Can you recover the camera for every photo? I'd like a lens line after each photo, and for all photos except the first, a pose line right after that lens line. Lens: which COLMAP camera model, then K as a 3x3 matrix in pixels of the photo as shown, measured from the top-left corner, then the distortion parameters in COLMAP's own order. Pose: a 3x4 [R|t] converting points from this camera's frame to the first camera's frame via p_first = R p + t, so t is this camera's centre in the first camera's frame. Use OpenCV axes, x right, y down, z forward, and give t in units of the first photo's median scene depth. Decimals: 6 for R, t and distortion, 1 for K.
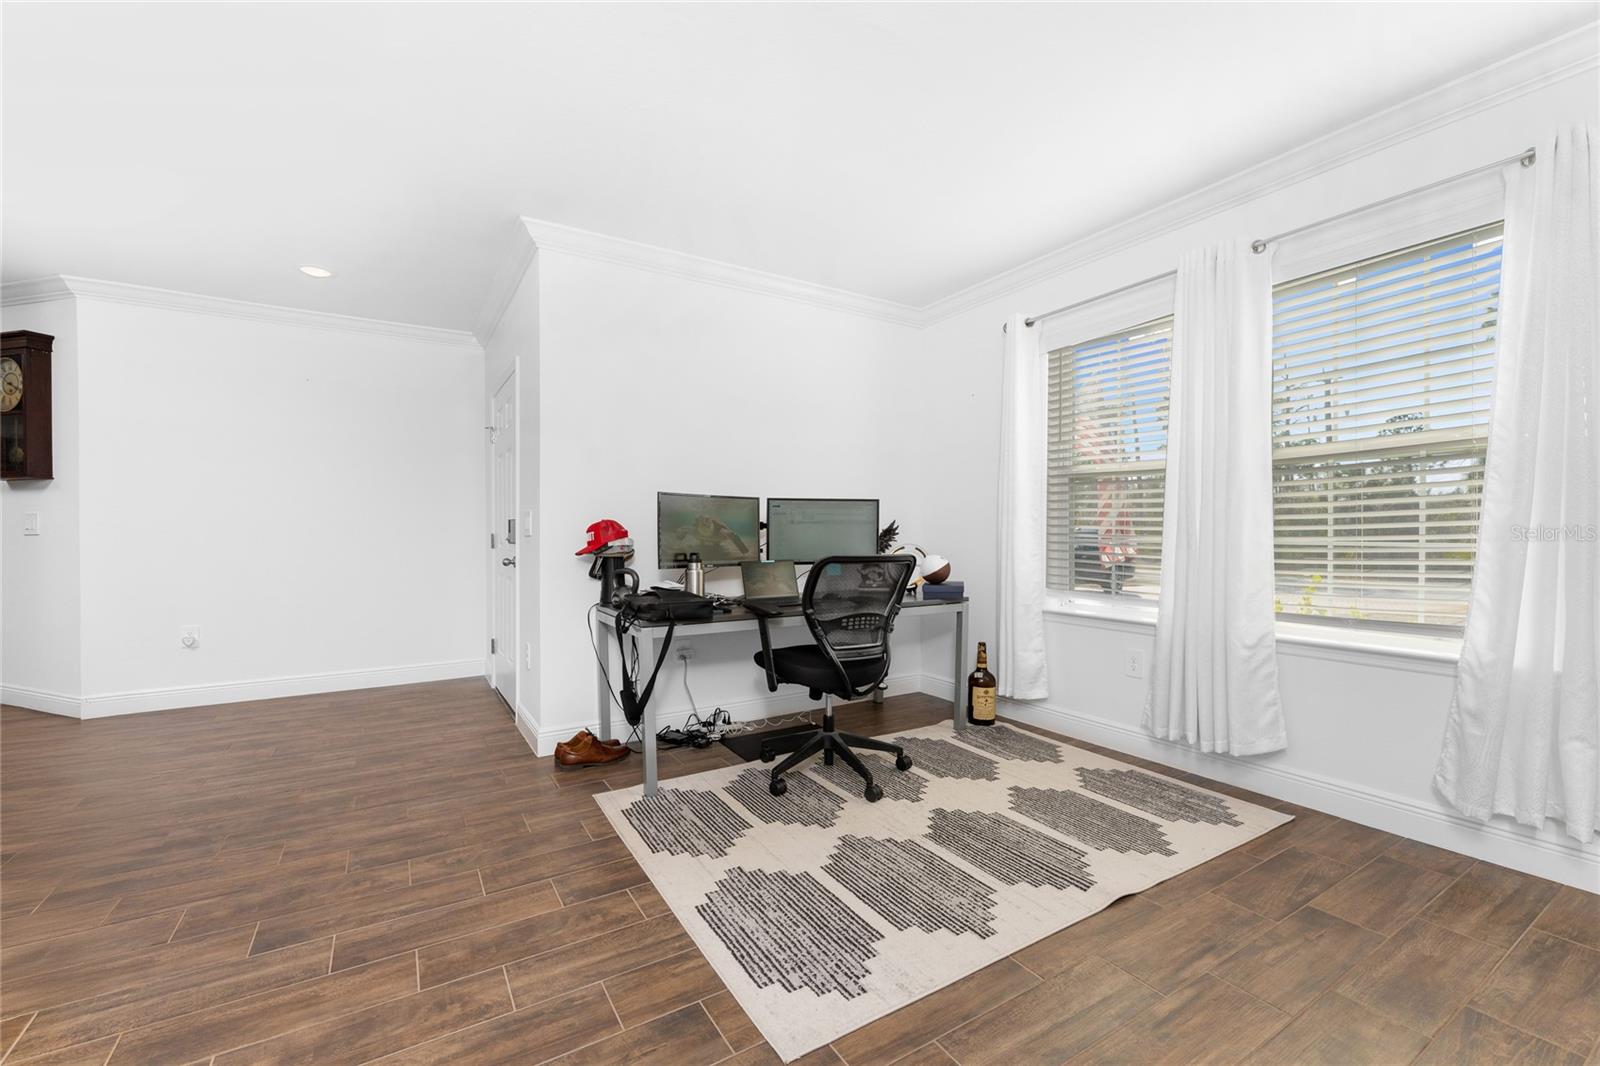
lens RADIAL K [[636.3, 0, 792.1], [0, 636.3, 534.6], [0, 0, 1]] dist [0.000050, -0.000426]
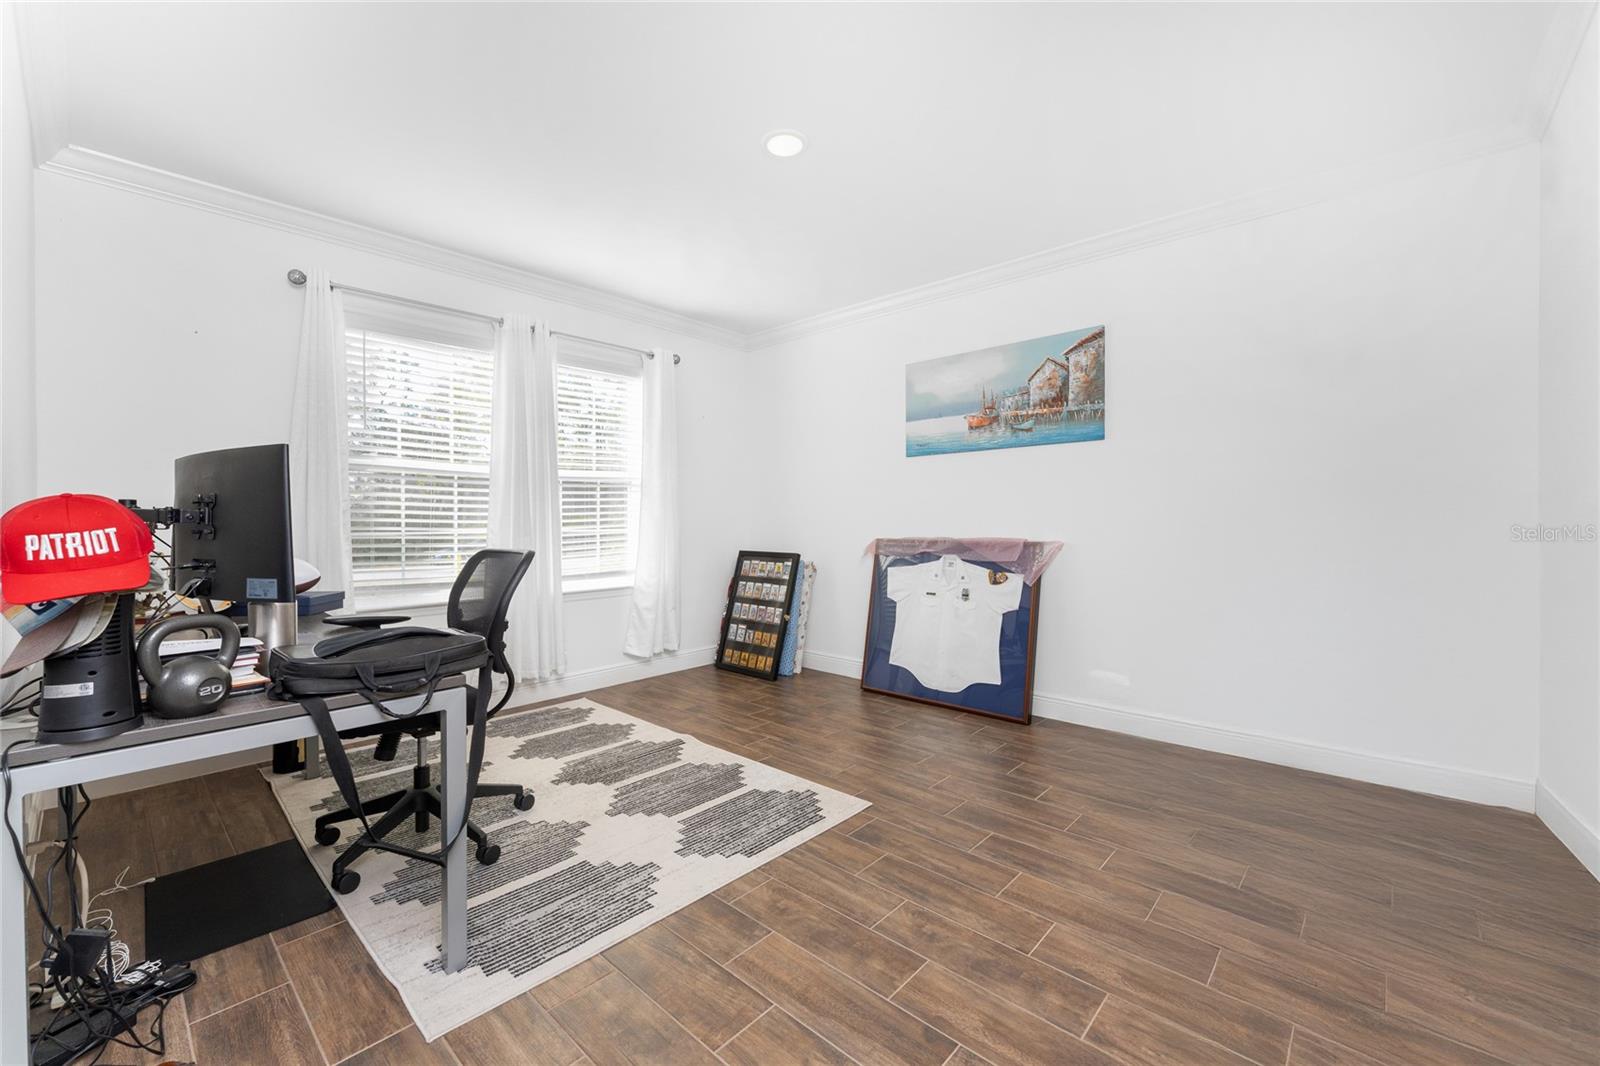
lens RADIAL K [[636.3, 0, 792.1], [0, 636.3, 534.6], [0, 0, 1]] dist [0.000050, -0.000426]
pose [[-0.248319, -0.019433, 0.968483, -1.053433], [0.013702, 0.999628, 0.023572, -0.008811], [-0.968581, 0.019124, -0.247961, 1.006022]]
